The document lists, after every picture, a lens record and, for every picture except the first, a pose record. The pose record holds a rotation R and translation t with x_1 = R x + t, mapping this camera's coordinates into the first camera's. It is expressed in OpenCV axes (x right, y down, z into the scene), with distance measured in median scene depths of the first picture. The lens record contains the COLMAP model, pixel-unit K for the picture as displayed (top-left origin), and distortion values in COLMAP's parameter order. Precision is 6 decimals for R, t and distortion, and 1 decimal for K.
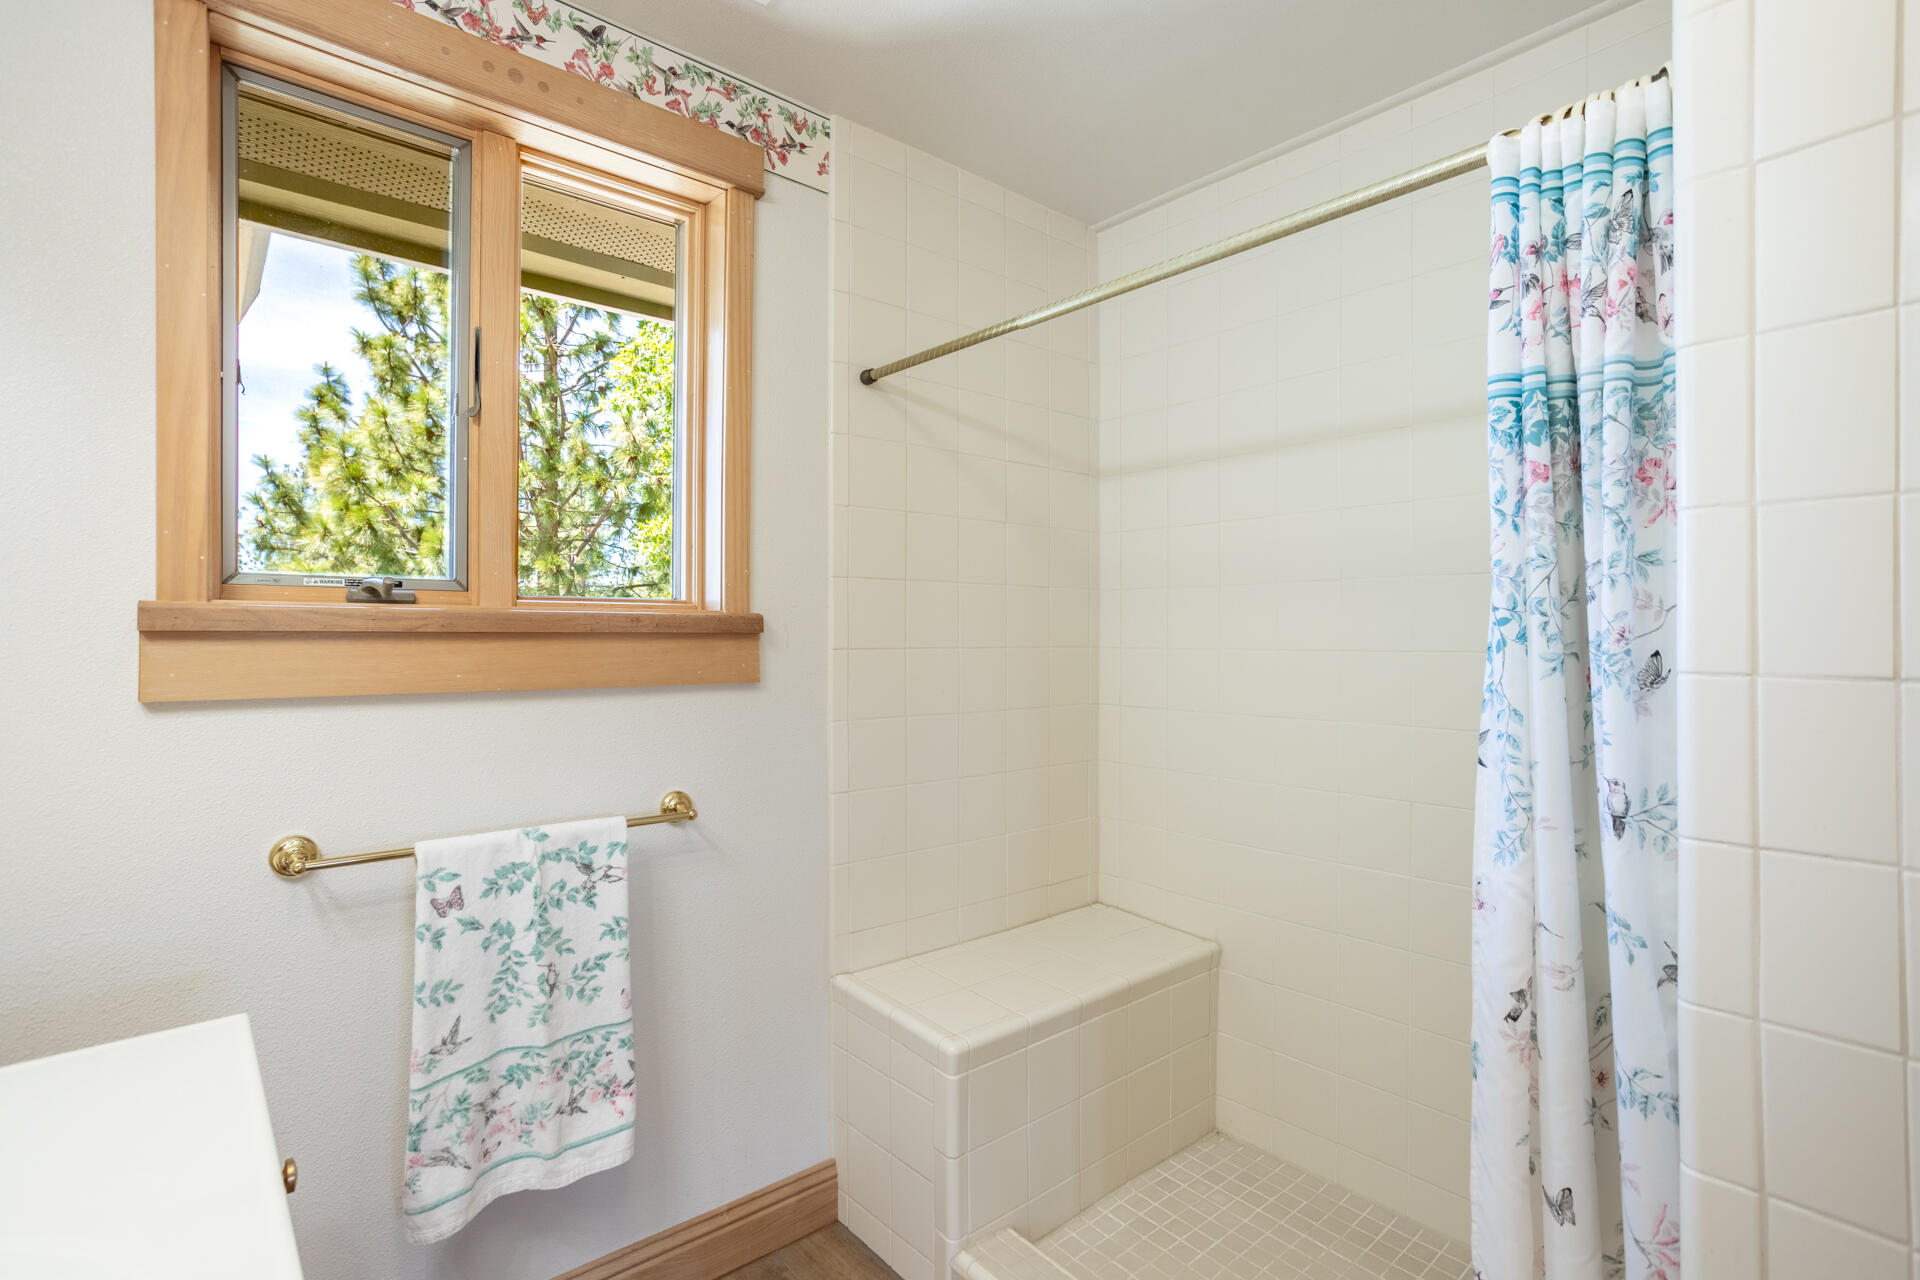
lens RADIAL K [[917.6, 0, 955.0], [0, 917.6, 639.5], [0, 0, 1]] dist [-0.004531, 0.003313]
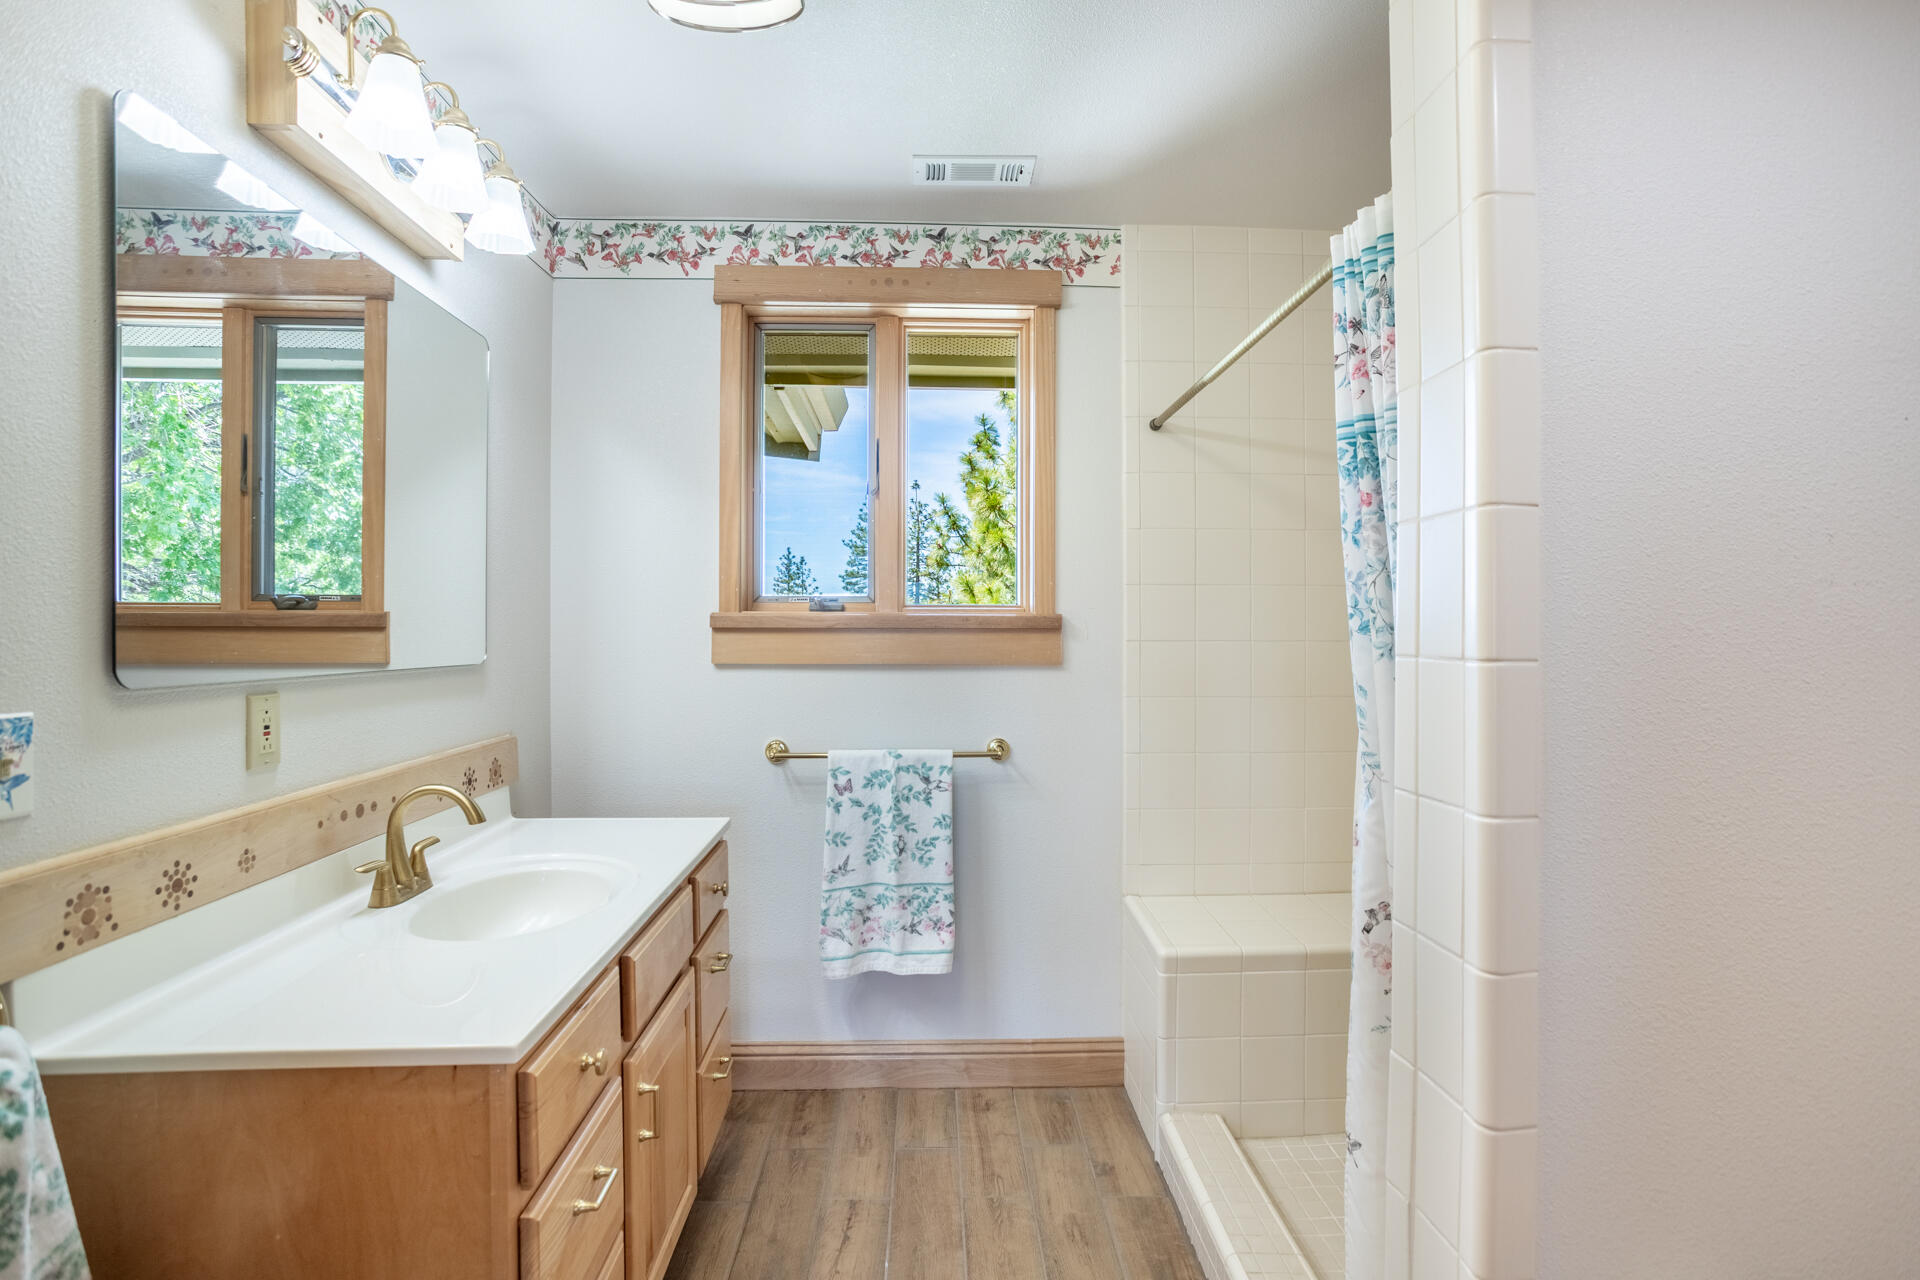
lens RADIAL K [[917.6, 0, 964.0], [0, 917.6, 640.9], [0, 0, 1]] dist [-0.004531, 0.003313]
pose [[0.798635, 0.005657, -0.601790, 0.551720], [-0.003039, 0.999981, 0.005367, 0.004870], [0.601809, -0.002458, 0.798637, -0.191112]]
